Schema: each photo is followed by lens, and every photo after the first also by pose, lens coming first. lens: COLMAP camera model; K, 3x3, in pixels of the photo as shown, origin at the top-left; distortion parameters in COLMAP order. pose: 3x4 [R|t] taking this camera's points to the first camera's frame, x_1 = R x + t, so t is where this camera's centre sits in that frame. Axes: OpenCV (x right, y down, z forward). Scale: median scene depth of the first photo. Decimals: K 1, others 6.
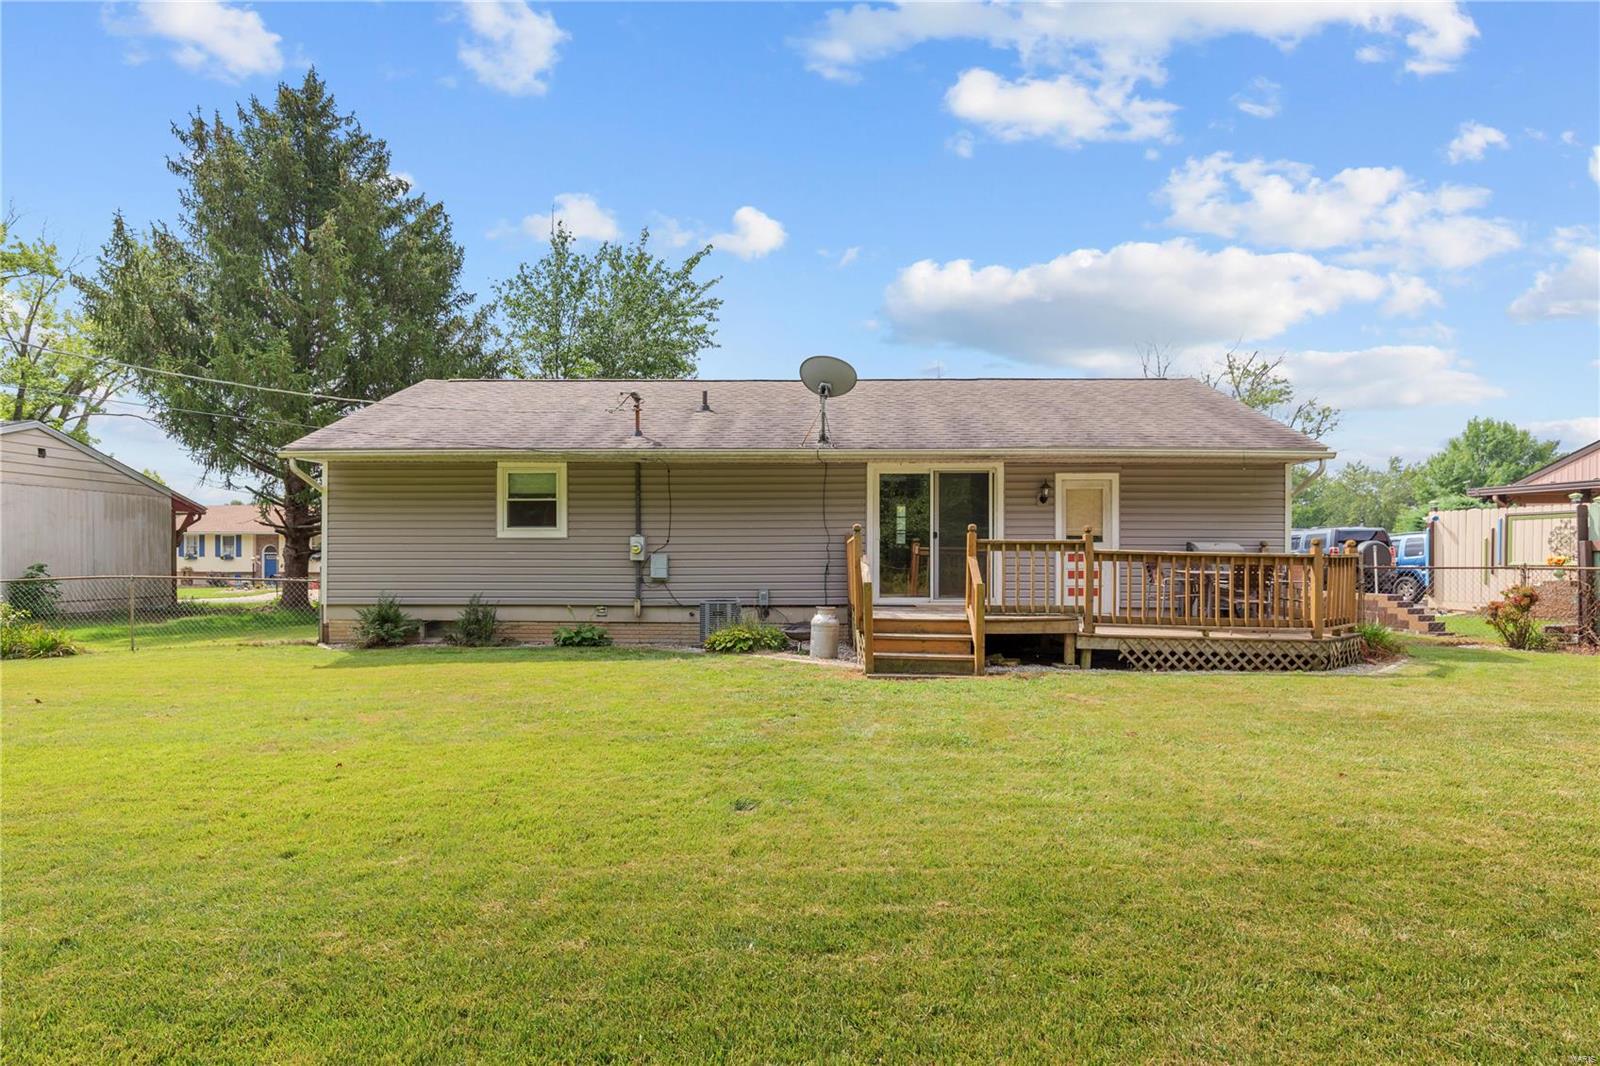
lens RADIAL K [[900.7, 0, 800.0], [0, 900.7, 533.0], [0, 0, 1]] dist [-0.000877, -0.000073]
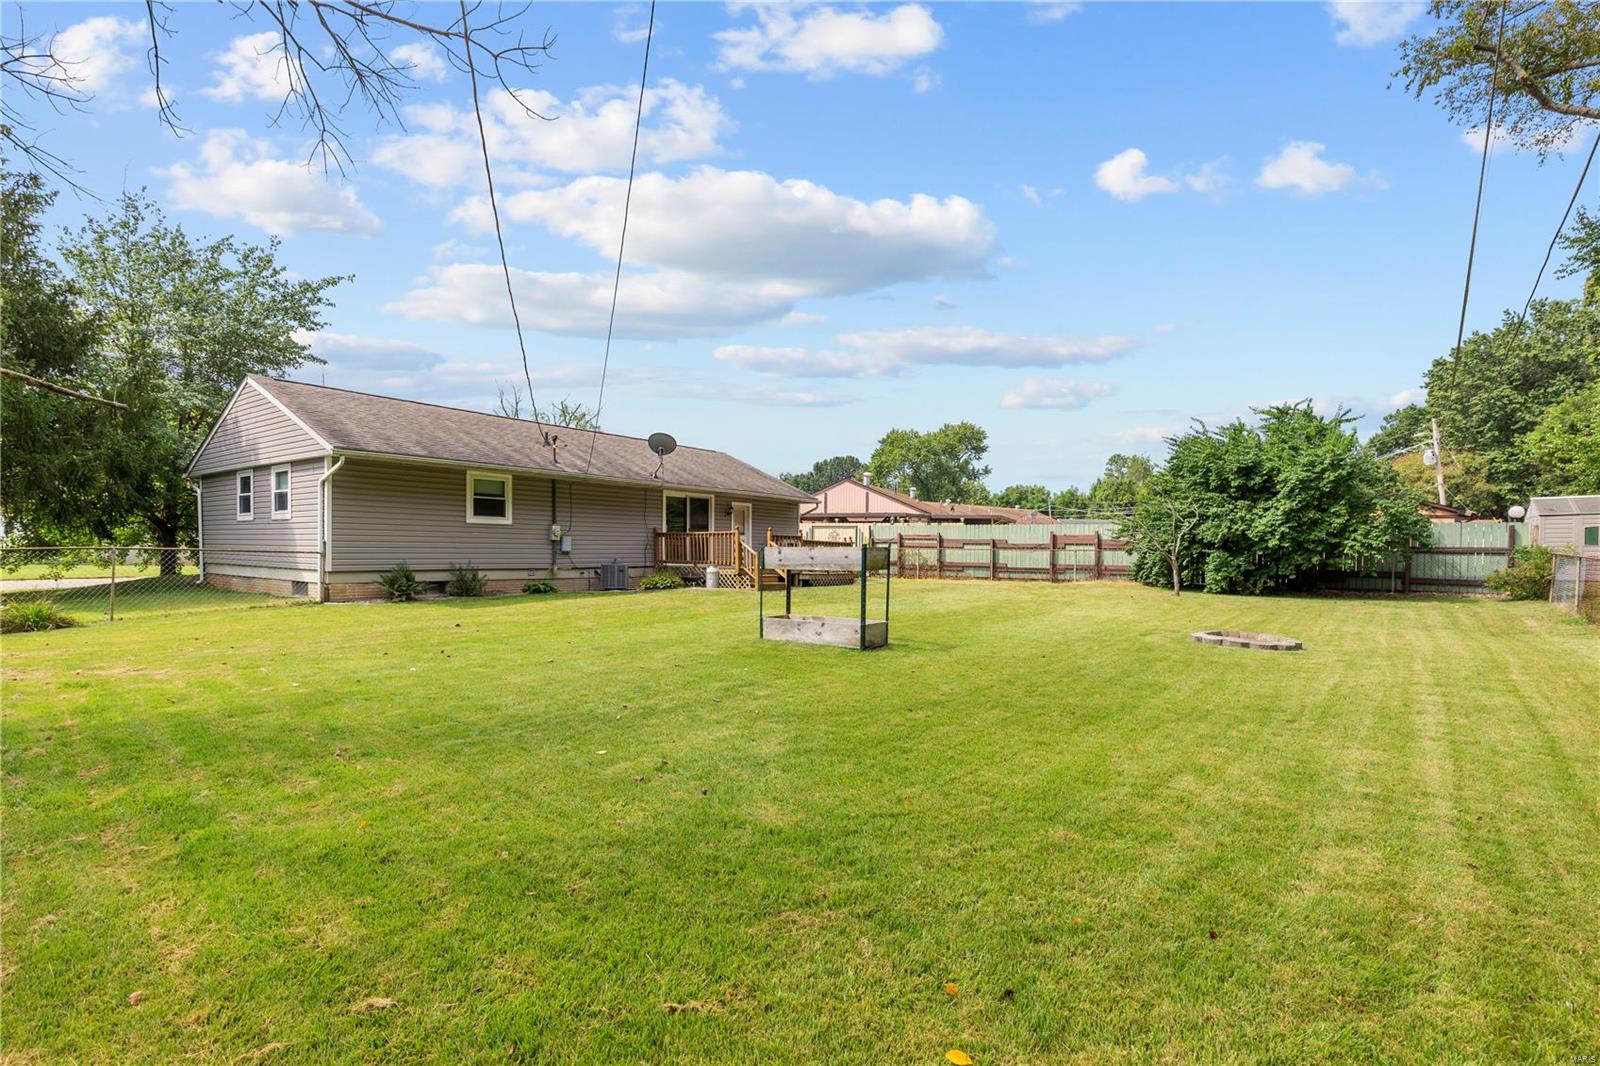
lens RADIAL K [[734.2, 0, 800.0], [0, 734.2, 533.0], [0, 0, 1]] dist [-0.001074, -0.000112]
pose [[0.589223, 0.022920, 0.807645, -0.983731], [-0.030984, 0.999503, -0.005760, 0.011791], [-0.807376, -0.021630, 0.589641, -0.127882]]
